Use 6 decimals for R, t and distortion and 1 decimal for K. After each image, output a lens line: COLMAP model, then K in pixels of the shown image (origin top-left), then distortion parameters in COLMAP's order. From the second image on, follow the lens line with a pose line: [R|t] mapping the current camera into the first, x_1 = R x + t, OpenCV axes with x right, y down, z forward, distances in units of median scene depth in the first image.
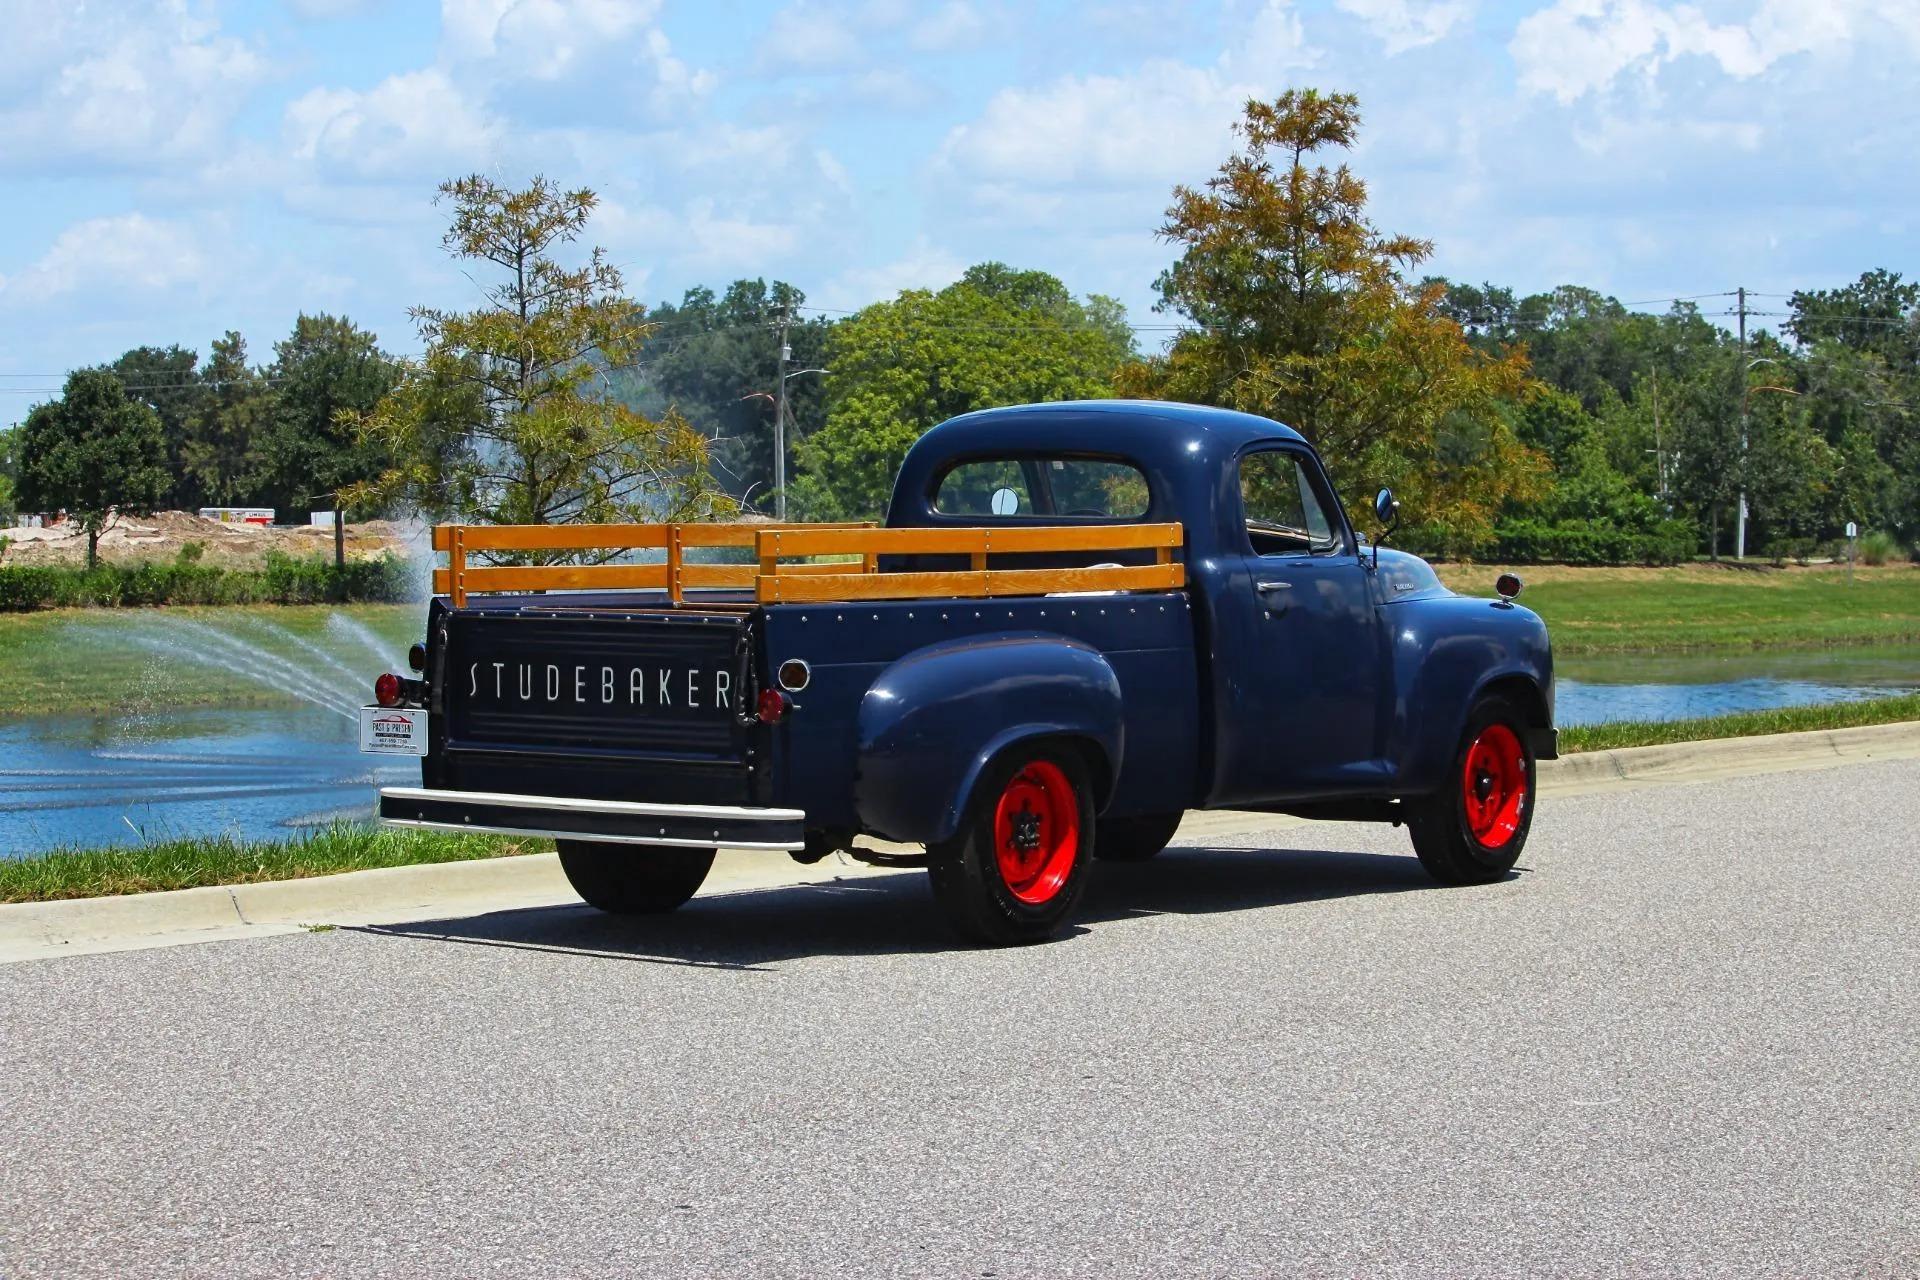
lens RADIAL K [[4878.9, 0, 960.0], [0, 4878.9, 640.0], [0, 0, 1]] dist [-0.397946, 0.173480]
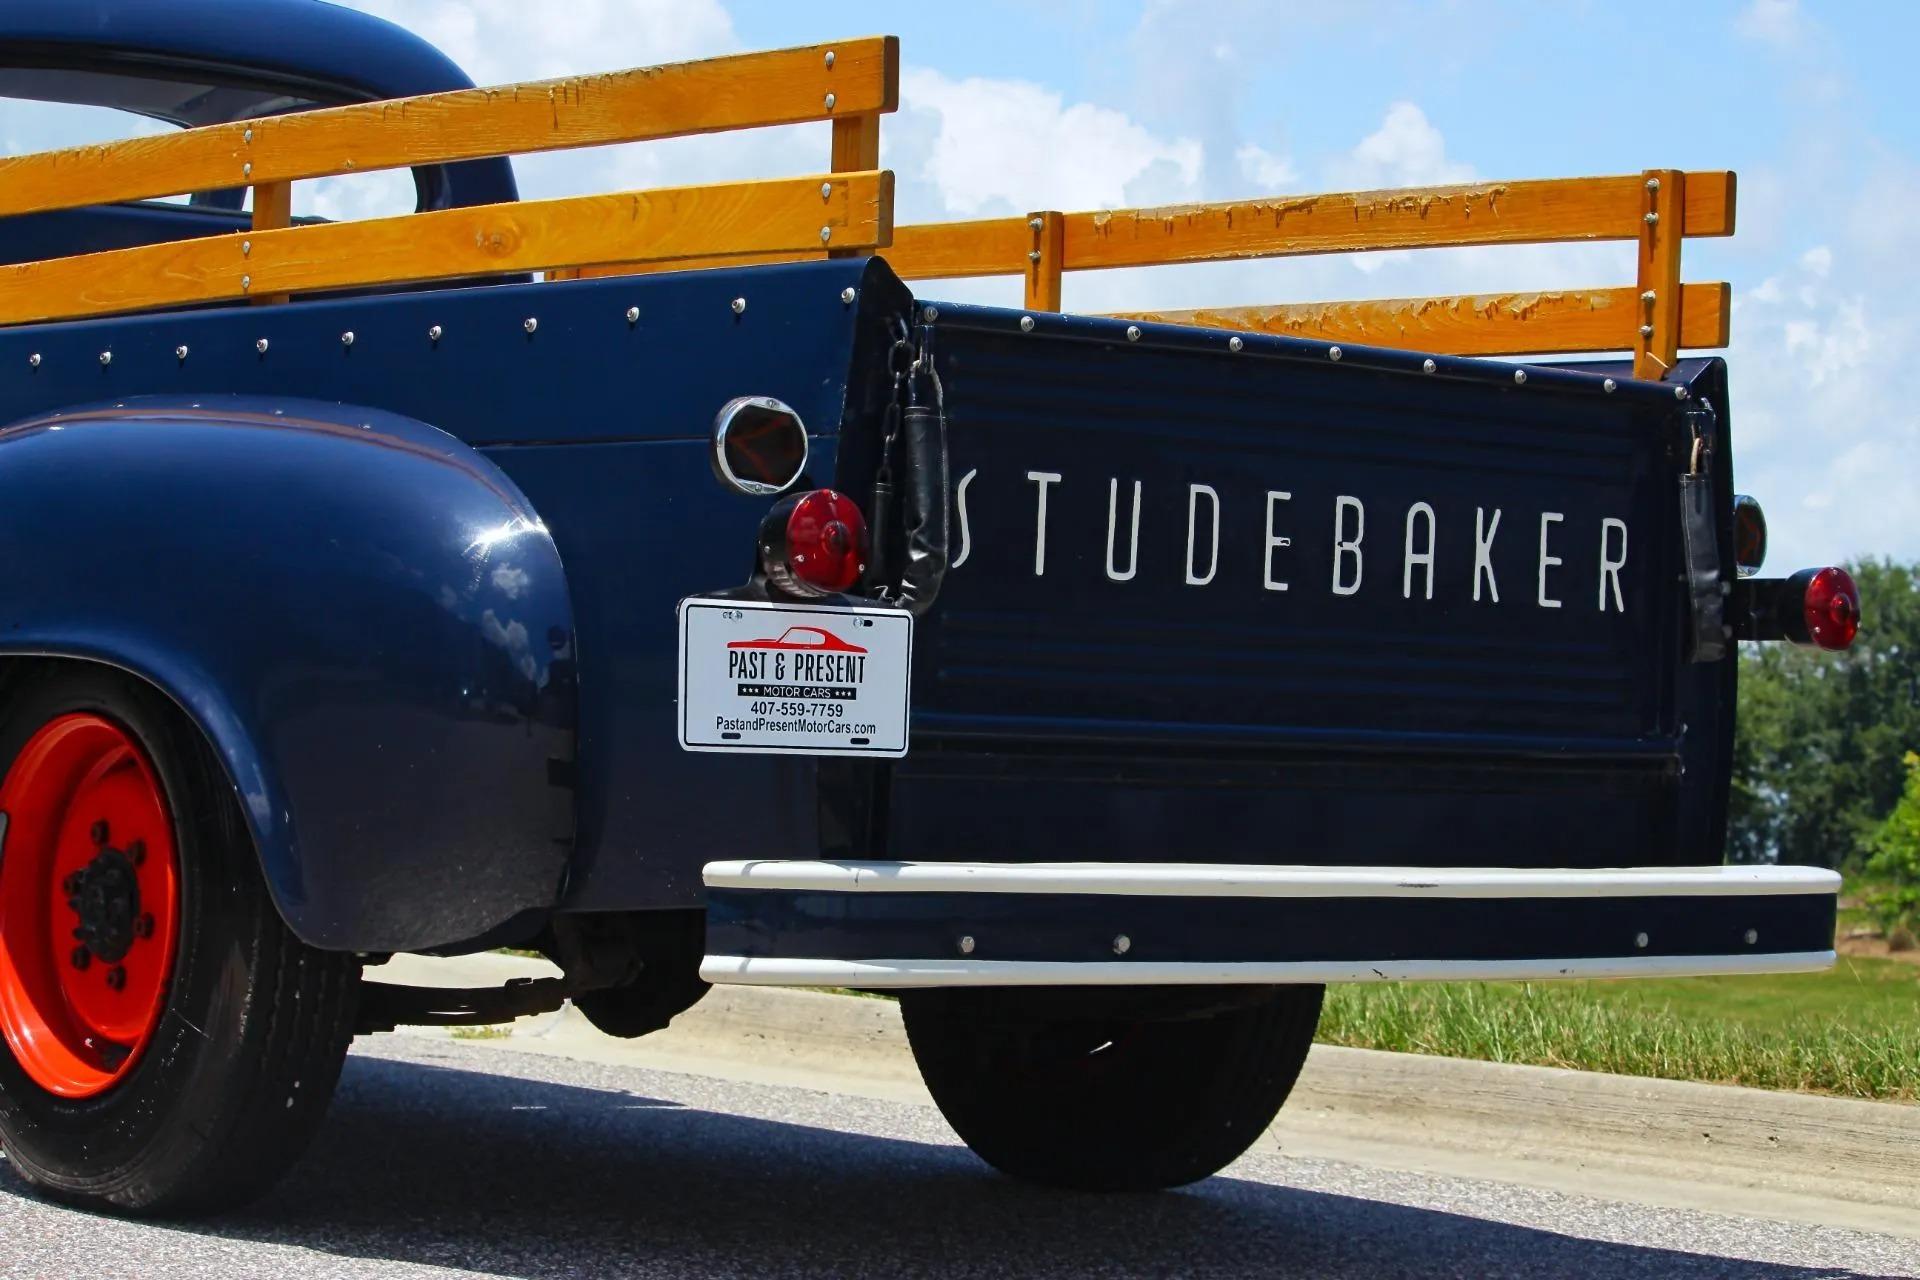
lens RADIAL K [[4878.9, 0, 960.0], [0, 4878.9, 640.0], [0, 0, 1]] dist [-0.397946, 0.173480]
pose [[0.247278, 0.021769, 0.968700, -0.423342], [0.004898, 0.999707, -0.023716, 0.024353], [-0.968932, 0.010609, 0.247098, 0.936045]]
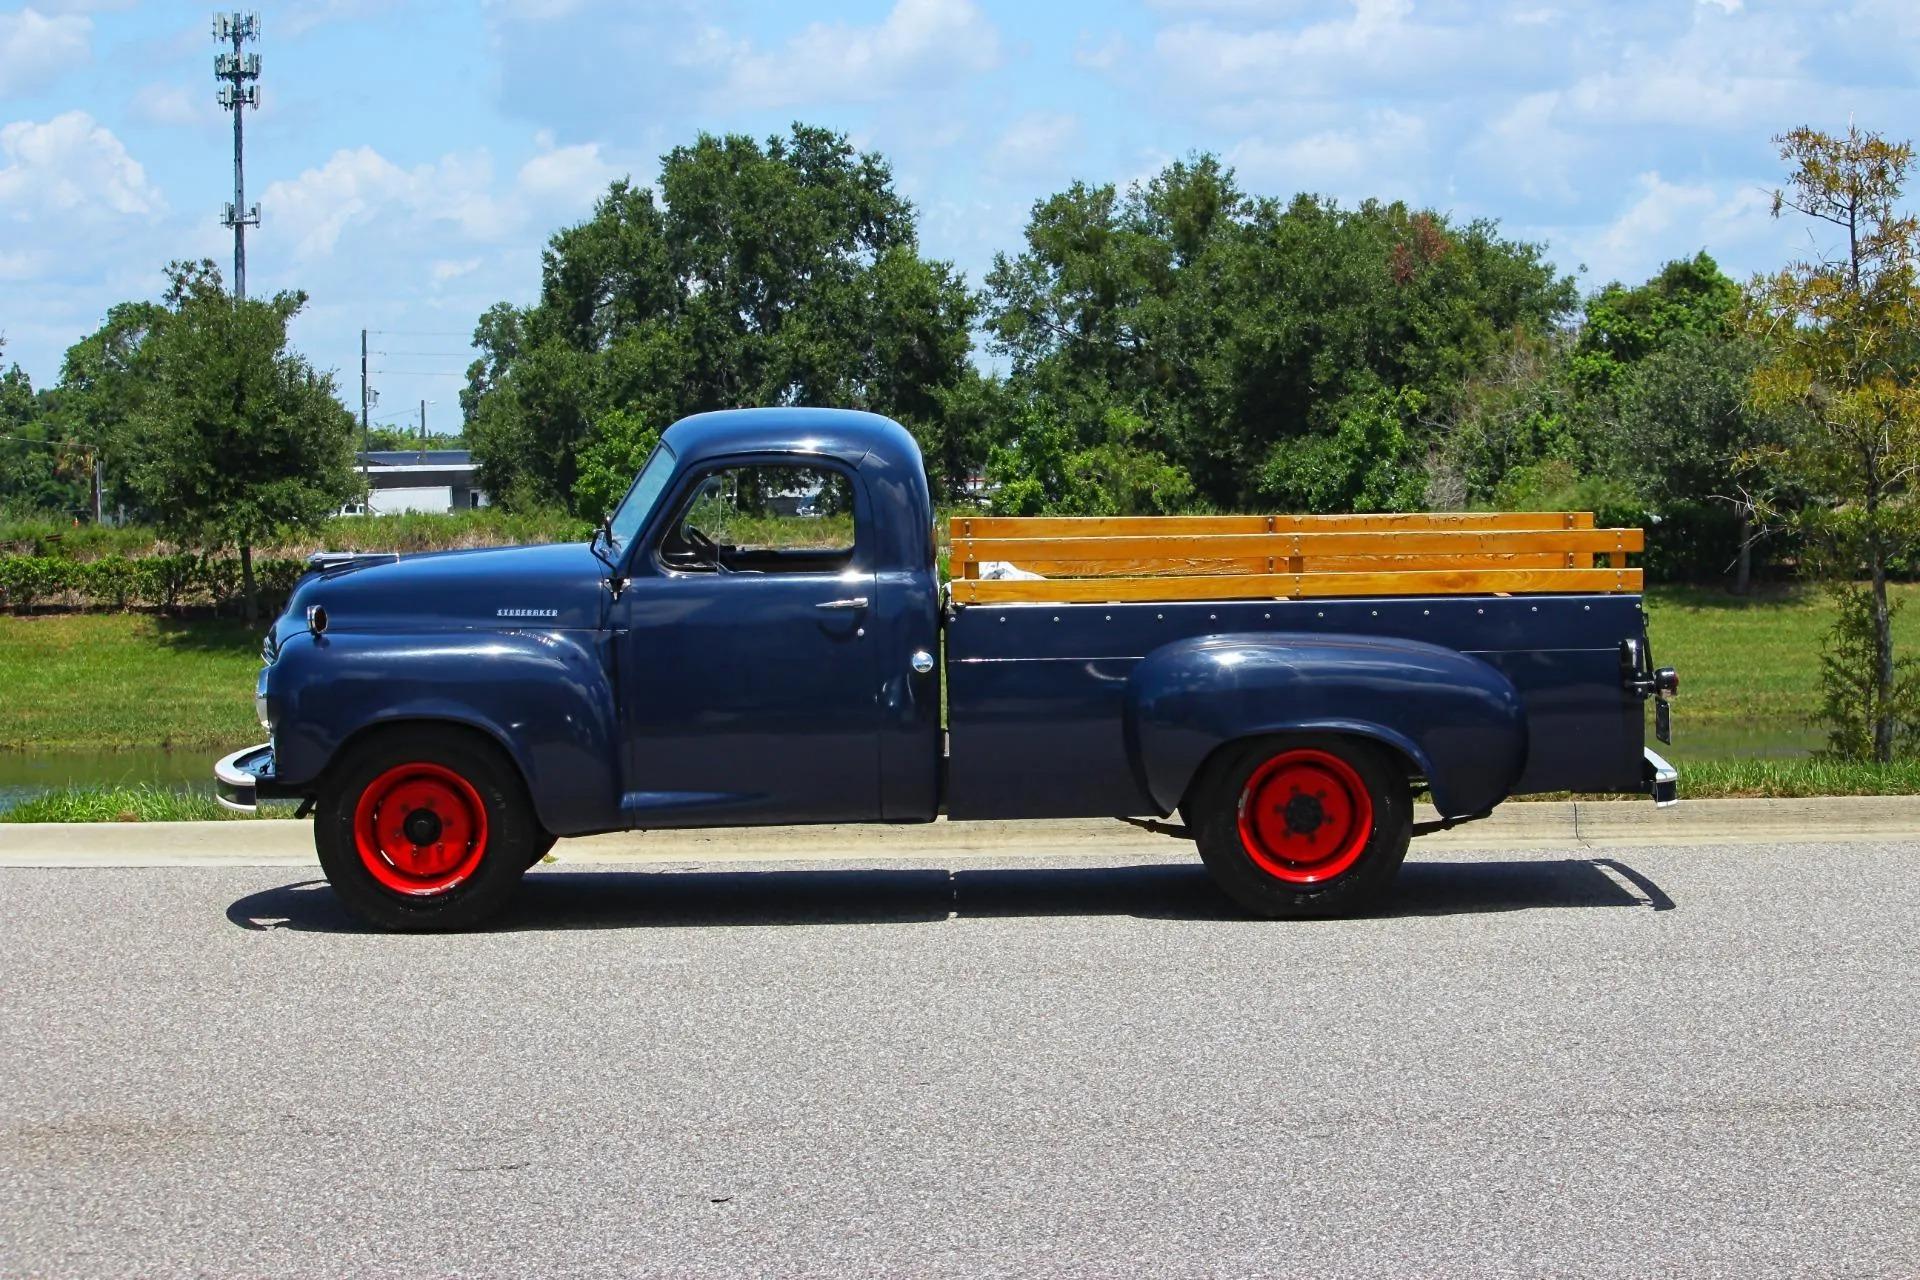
lens RADIAL K [[4878.9, 0, 960.0], [0, 4878.9, 640.0], [0, 0, 1]] dist [-0.397946, 0.173480]
pose [[-0.579382, -0.050185, 0.813510, -0.921310], [0.050279, 0.994001, 0.097128, -0.113995], [-0.813504, 0.097177, -0.573383, 1.783797]]
